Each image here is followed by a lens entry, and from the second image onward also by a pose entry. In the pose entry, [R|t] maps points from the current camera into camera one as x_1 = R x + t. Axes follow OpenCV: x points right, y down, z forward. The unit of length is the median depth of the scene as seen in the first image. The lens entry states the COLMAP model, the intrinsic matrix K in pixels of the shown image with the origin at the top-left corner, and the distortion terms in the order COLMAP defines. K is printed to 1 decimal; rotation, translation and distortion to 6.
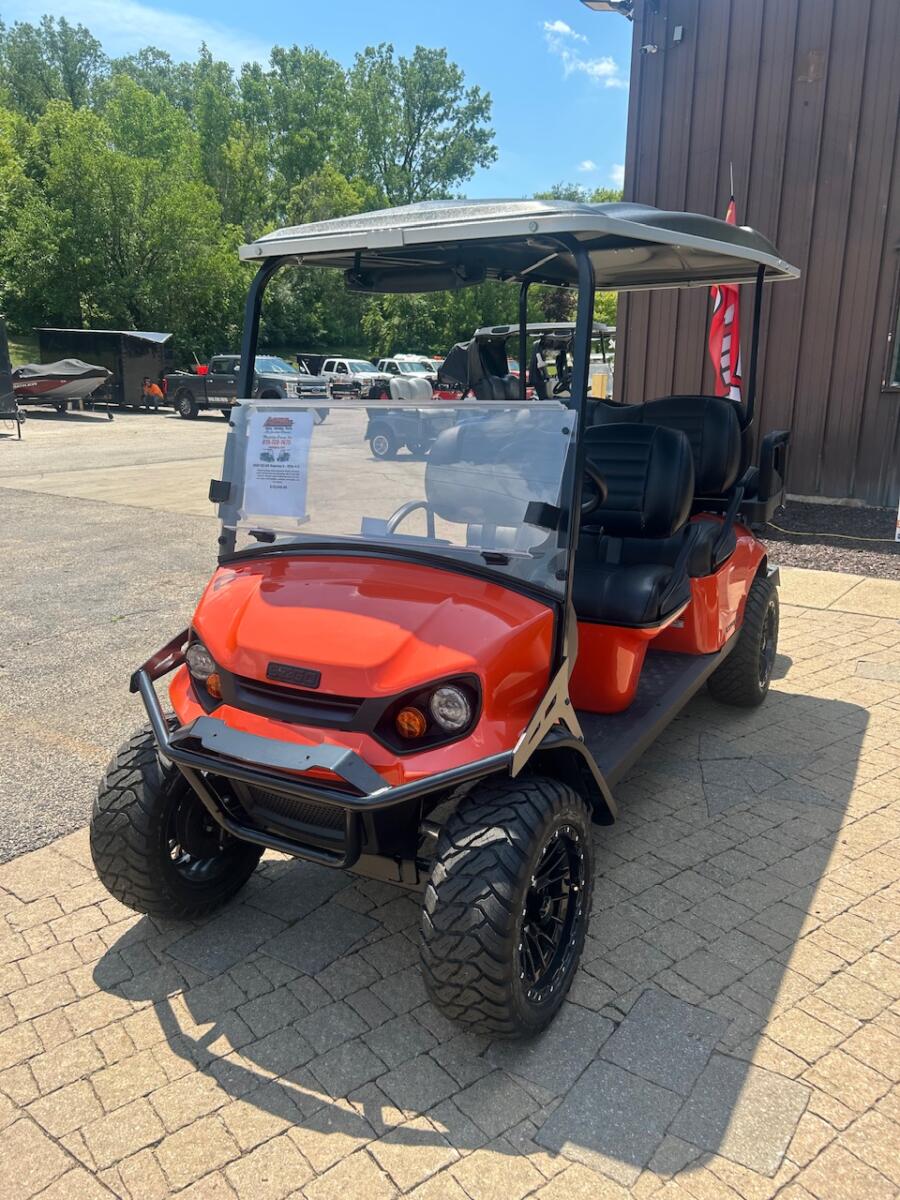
lens RADIAL K [[882.4, 0, 453.0], [0, 882.4, 582.4], [0, 0, 1]] dist [0.040015, -0.050911]
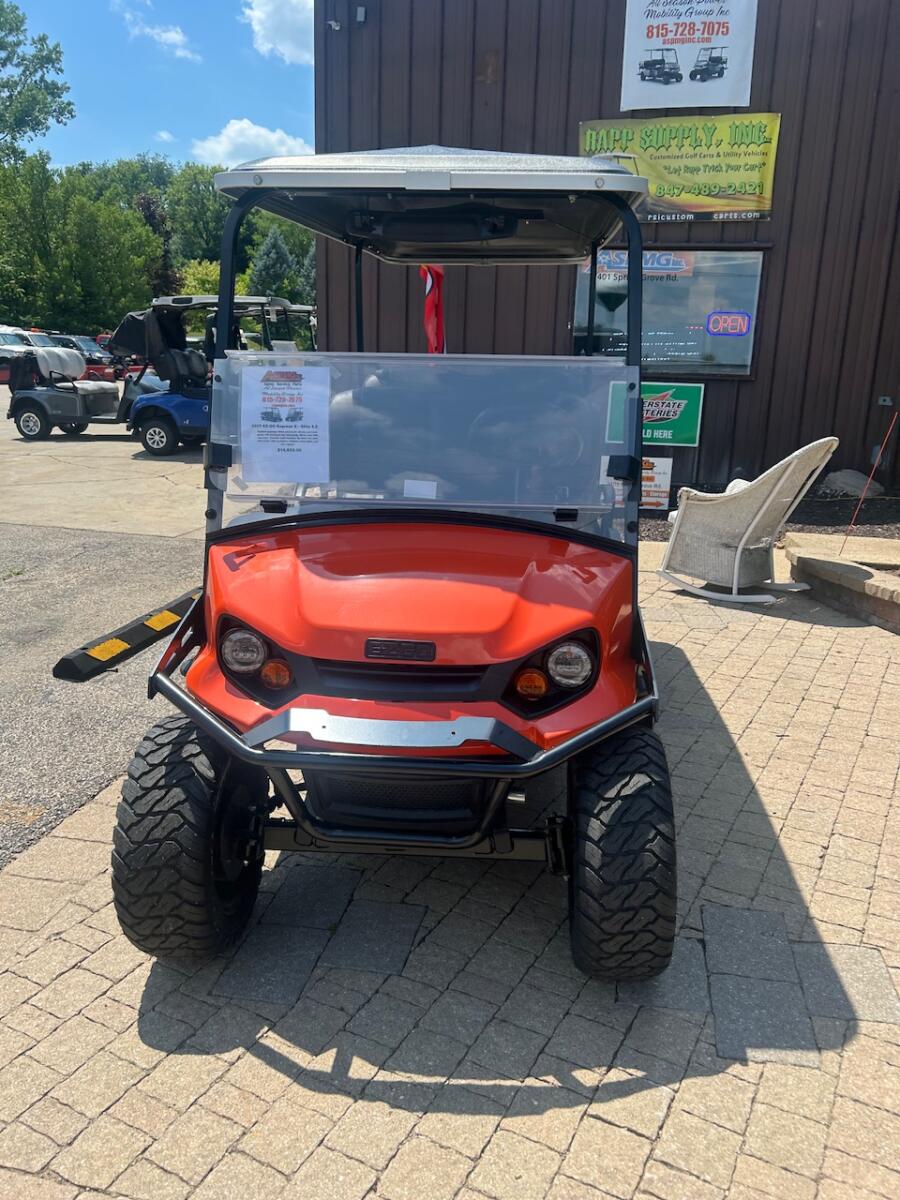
lens RADIAL K [[882.4, 0, 453.0], [0, 882.4, 582.4], [0, 0, 1]] dist [0.040015, -0.050911]
pose [[0.910055, -0.073939, 0.407839, -0.498957], [0.066745, 0.997261, 0.031864, 0.008917], [-0.409078, -0.001777, 0.912498, 0.141101]]
